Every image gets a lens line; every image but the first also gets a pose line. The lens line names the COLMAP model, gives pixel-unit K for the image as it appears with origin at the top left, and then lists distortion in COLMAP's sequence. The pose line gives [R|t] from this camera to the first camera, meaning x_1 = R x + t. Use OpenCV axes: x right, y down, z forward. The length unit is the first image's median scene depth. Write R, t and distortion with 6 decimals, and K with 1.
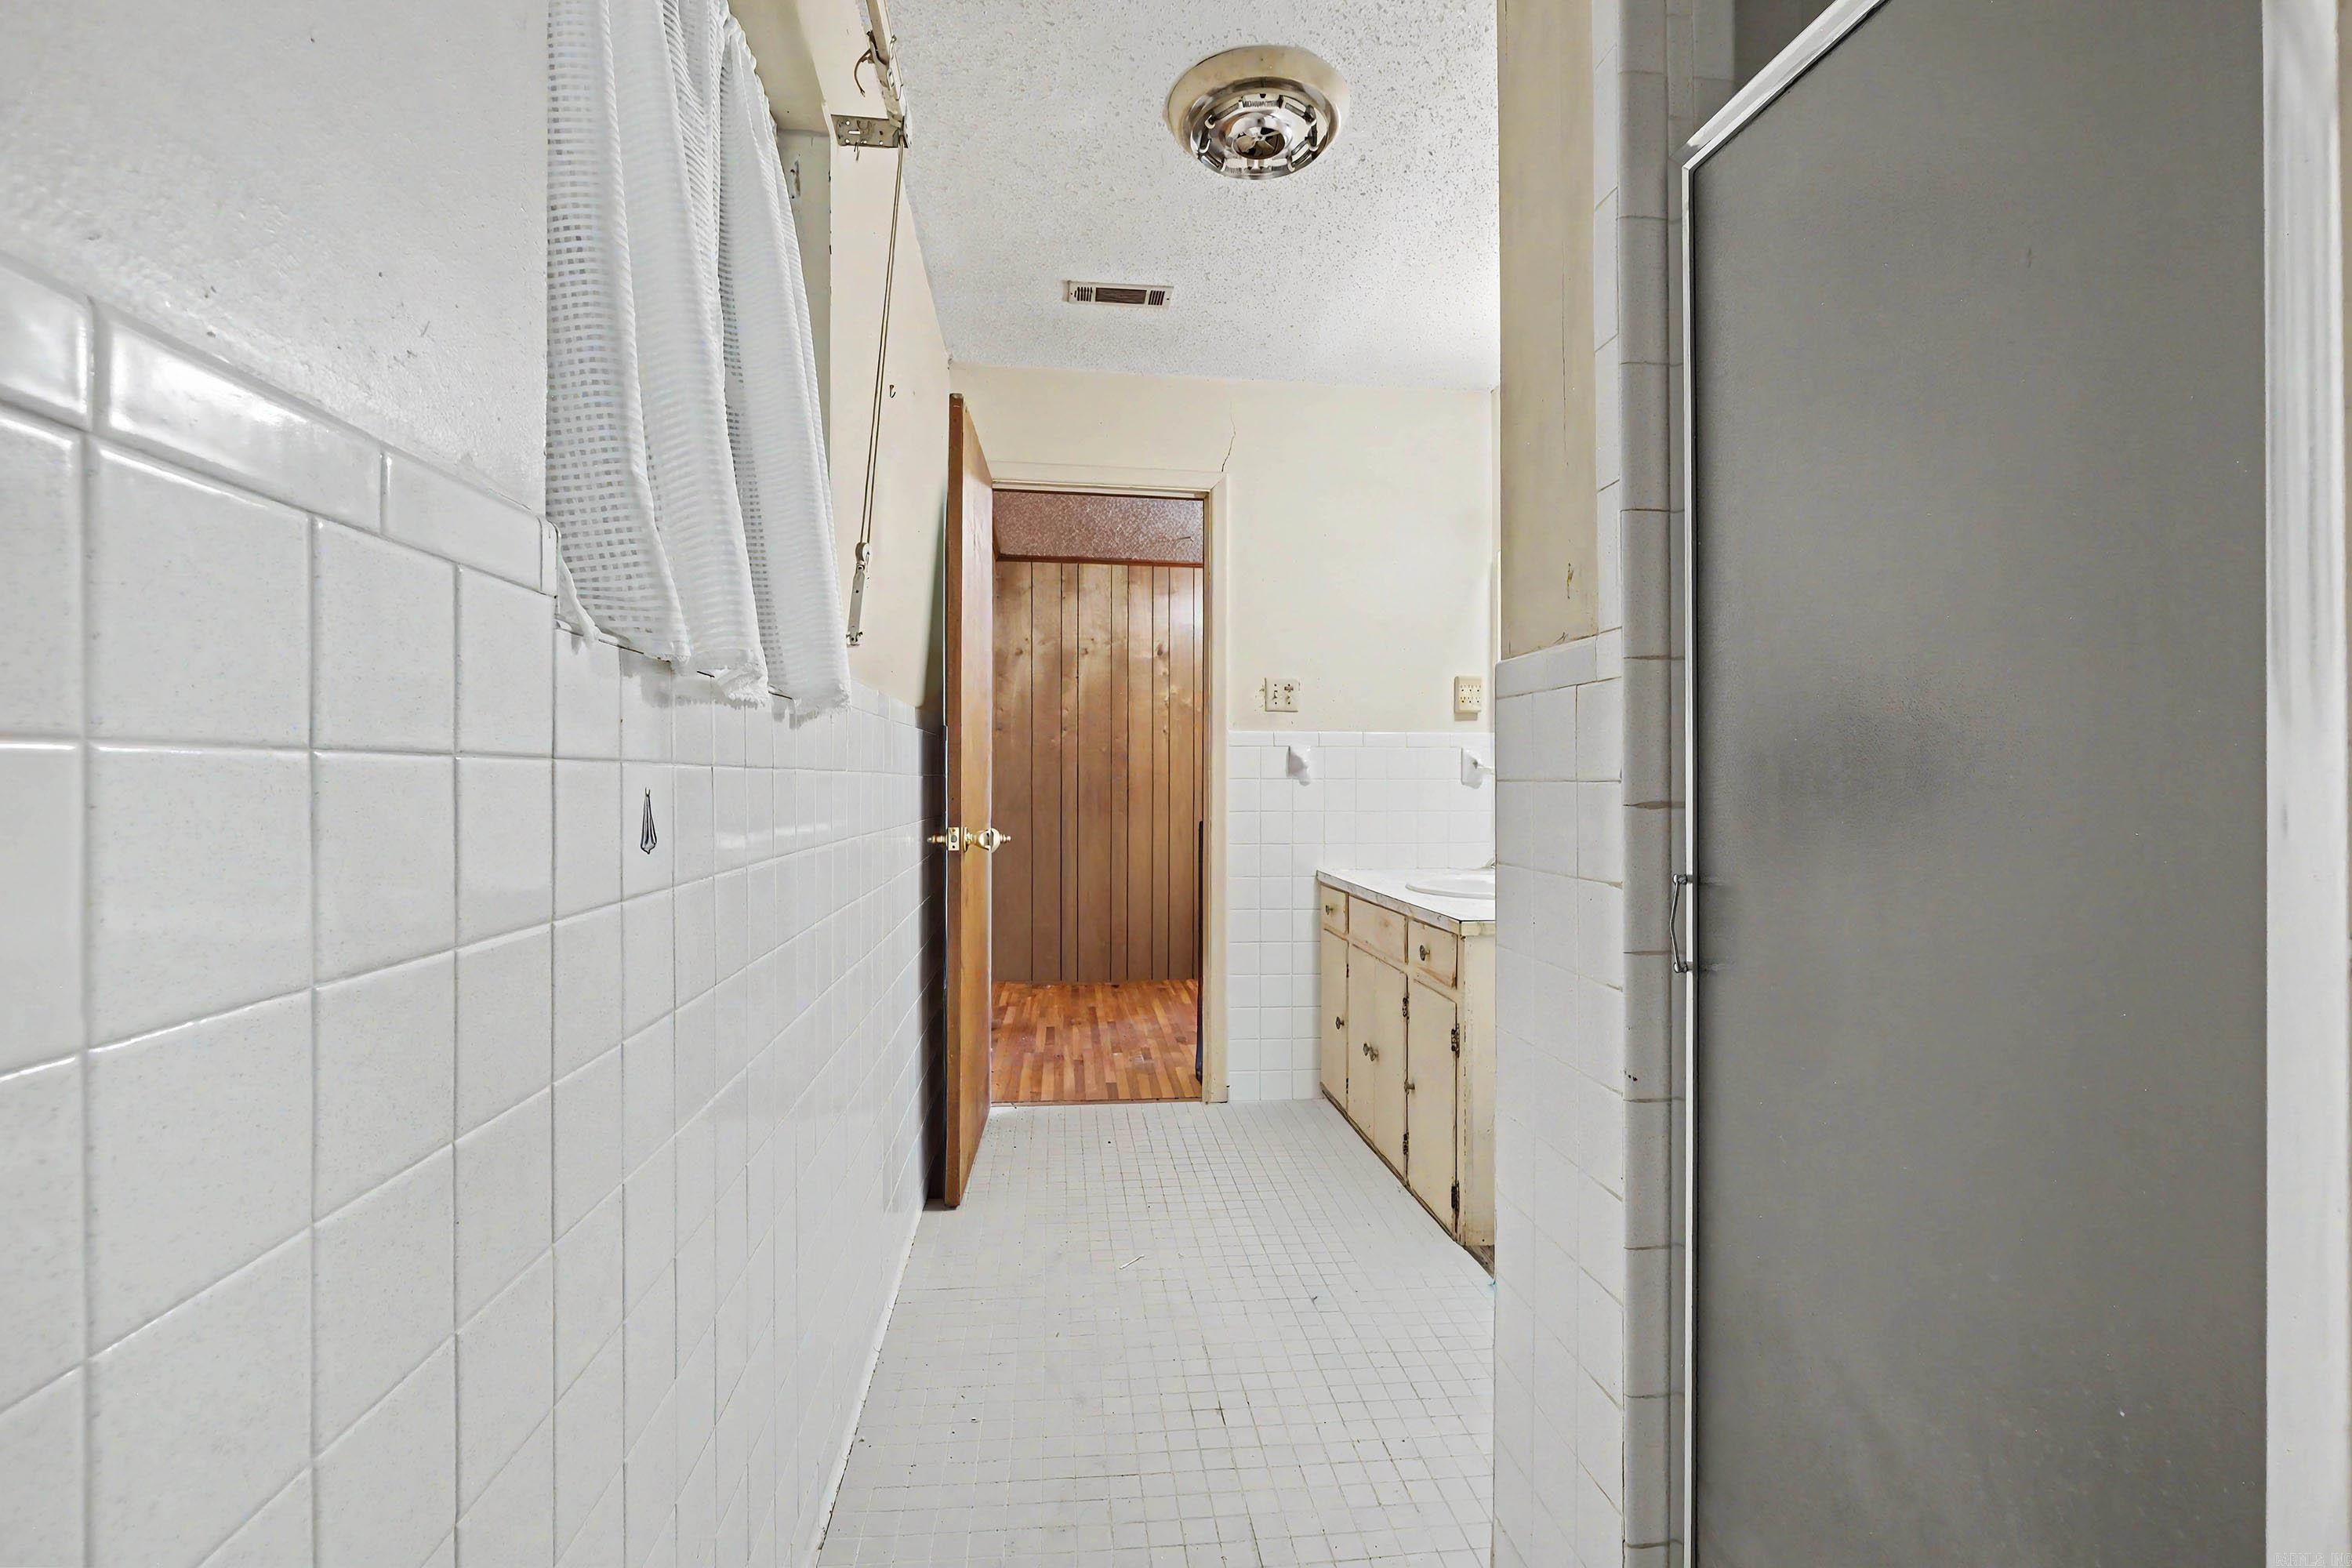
lens RADIAL K [[1035.5, 0, 1176.0], [0, 1035.5, 784.0], [0, 0, 1]] dist [0.003534, 0.000476]
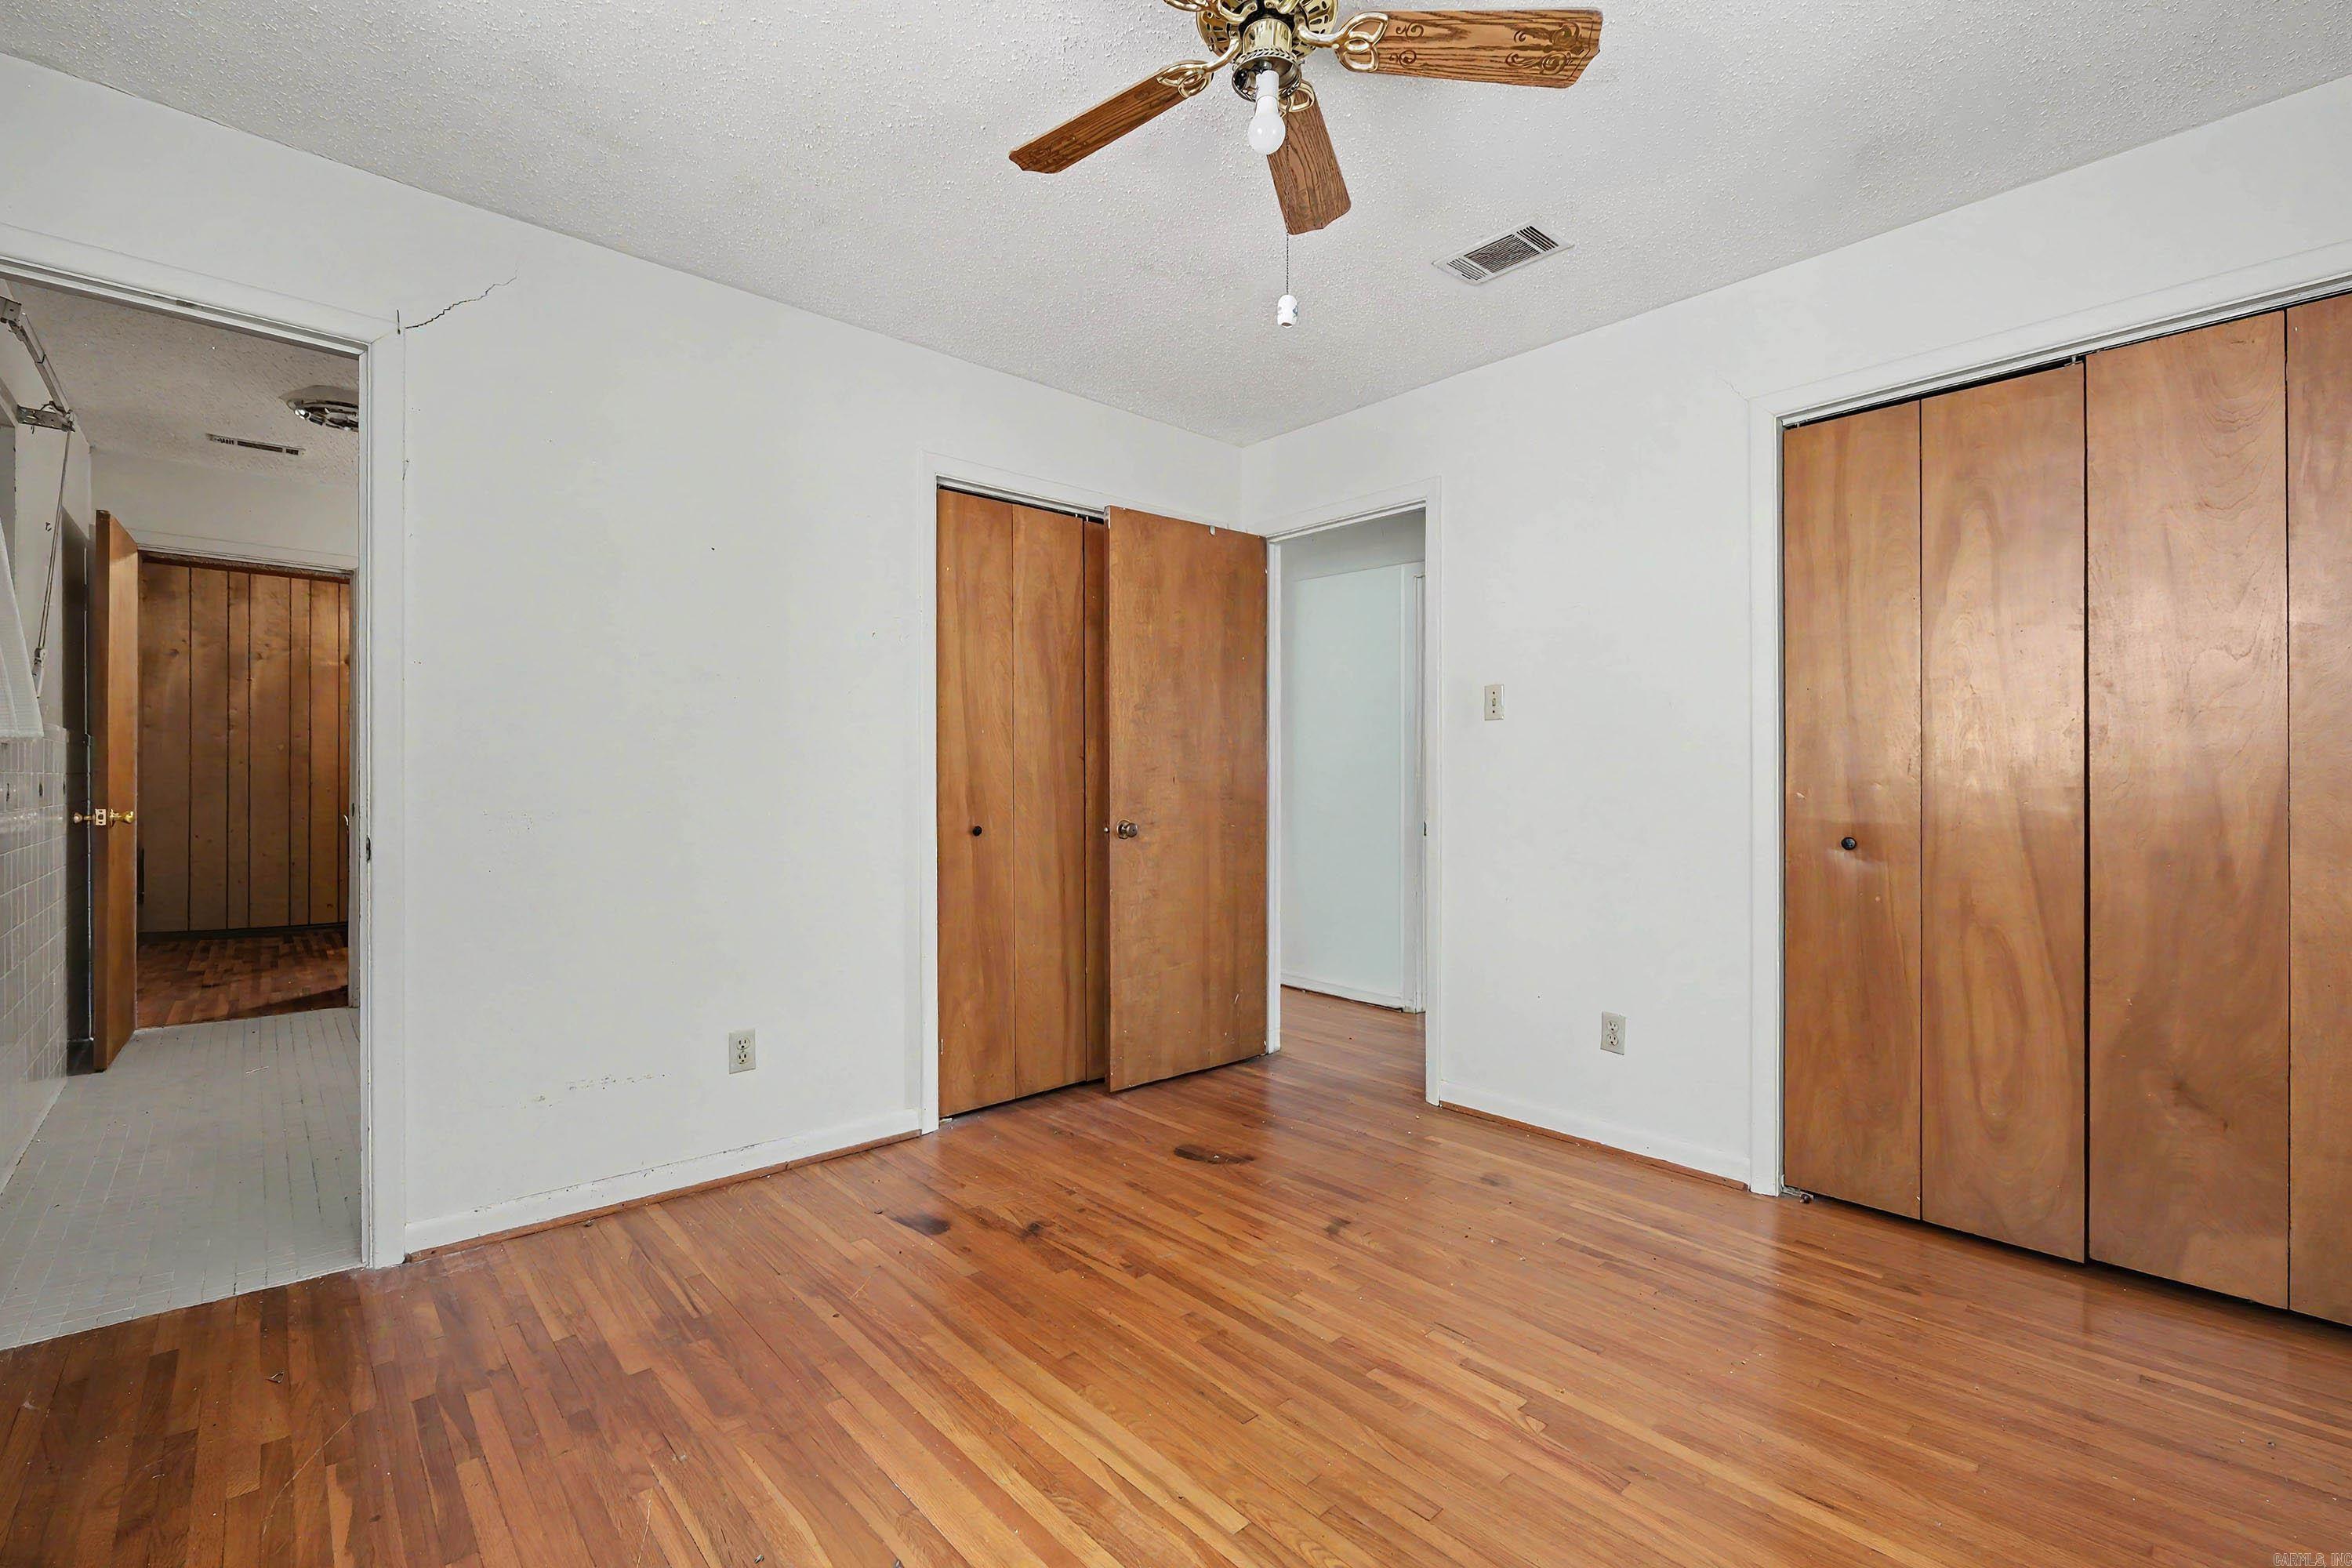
lens RADIAL K [[1035.5, 0, 1176.0], [0, 1035.5, 784.0], [0, 0, 1]] dist [0.003534, 0.000476]
pose [[0.819574, 0.000391, 0.572973, 0.124244], [-0.002149, 0.999995, 0.002392, 0.000883], [-0.572969, -0.003192, 0.819571, -0.709850]]
